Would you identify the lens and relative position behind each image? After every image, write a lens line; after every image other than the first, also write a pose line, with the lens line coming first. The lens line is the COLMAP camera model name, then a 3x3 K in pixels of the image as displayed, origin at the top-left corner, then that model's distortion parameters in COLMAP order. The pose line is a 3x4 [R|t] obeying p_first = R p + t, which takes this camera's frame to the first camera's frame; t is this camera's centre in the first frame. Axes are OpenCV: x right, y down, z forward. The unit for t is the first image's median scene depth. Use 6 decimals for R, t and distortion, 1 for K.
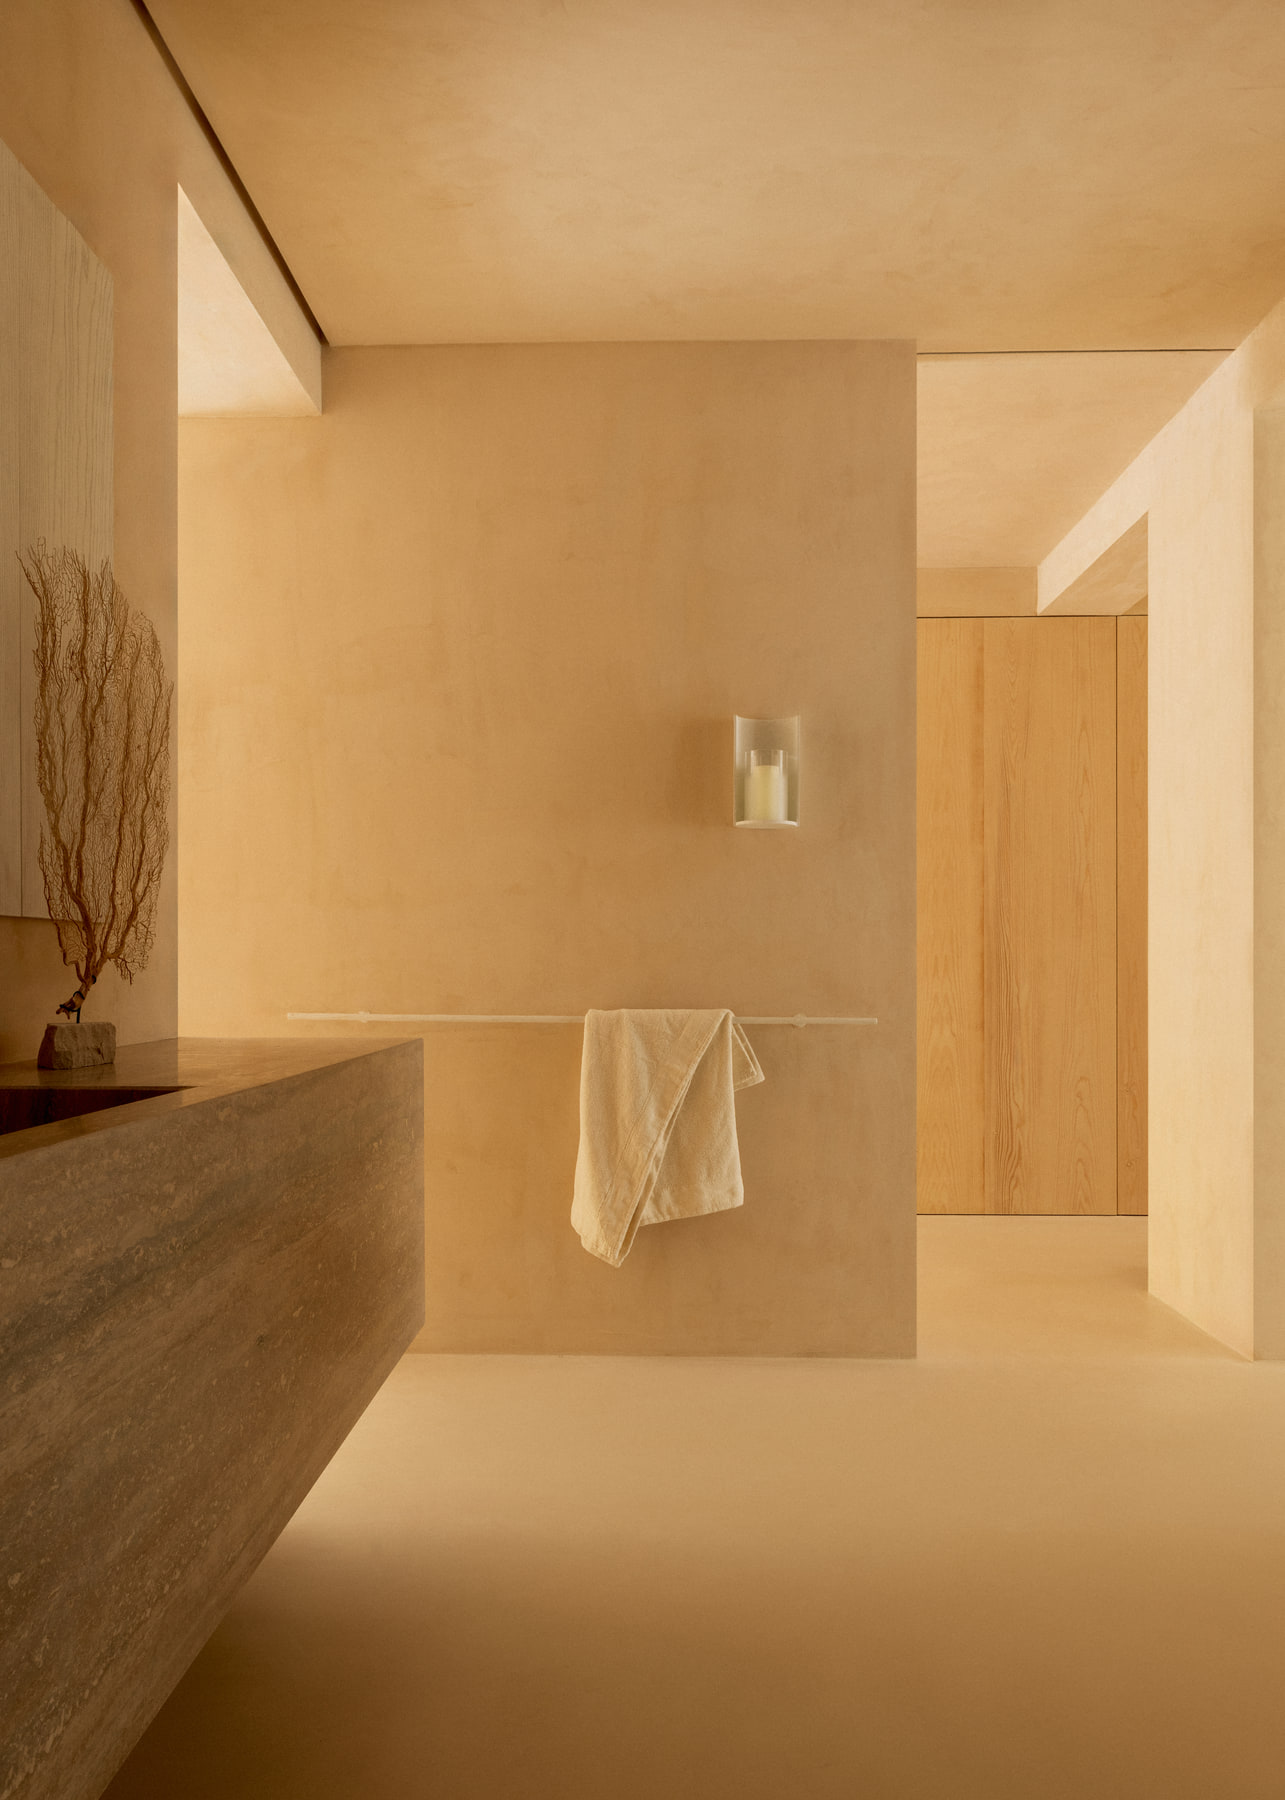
lens RADIAL K [[1517.4, 0, 618.3], [0, 1517.4, 978.2], [0, 0, 1]] dist [0.013019, 0.005566]
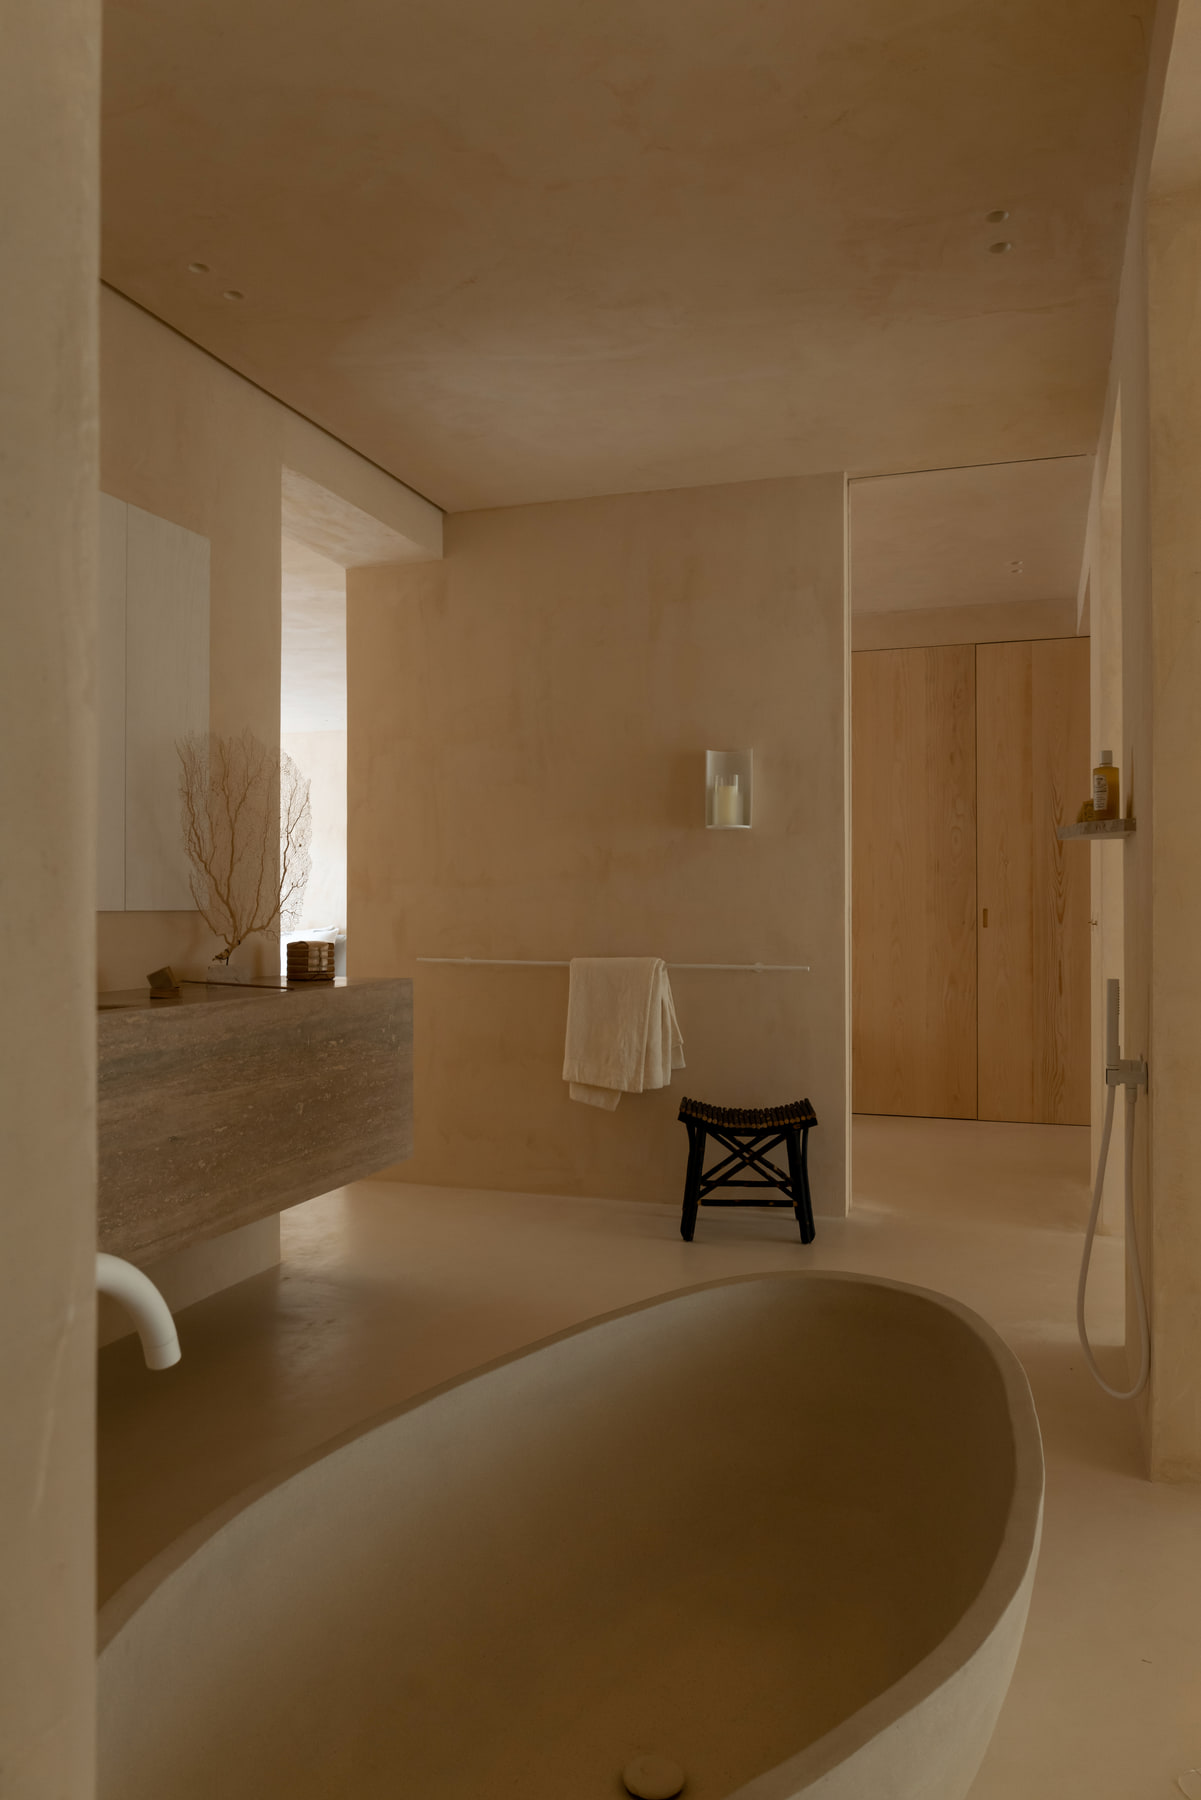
lens RADIAL K [[1294.3, 0, 603.2], [0, 1294.3, 899.7], [0, 0, 1]] dist [0.027262, -0.000580]
pose [[0.959981, -0.002569, -0.280054, 0.319566], [-0.001218, 0.999910, -0.013345, -0.017941], [0.280063, 0.013152, 0.959892, -0.181758]]
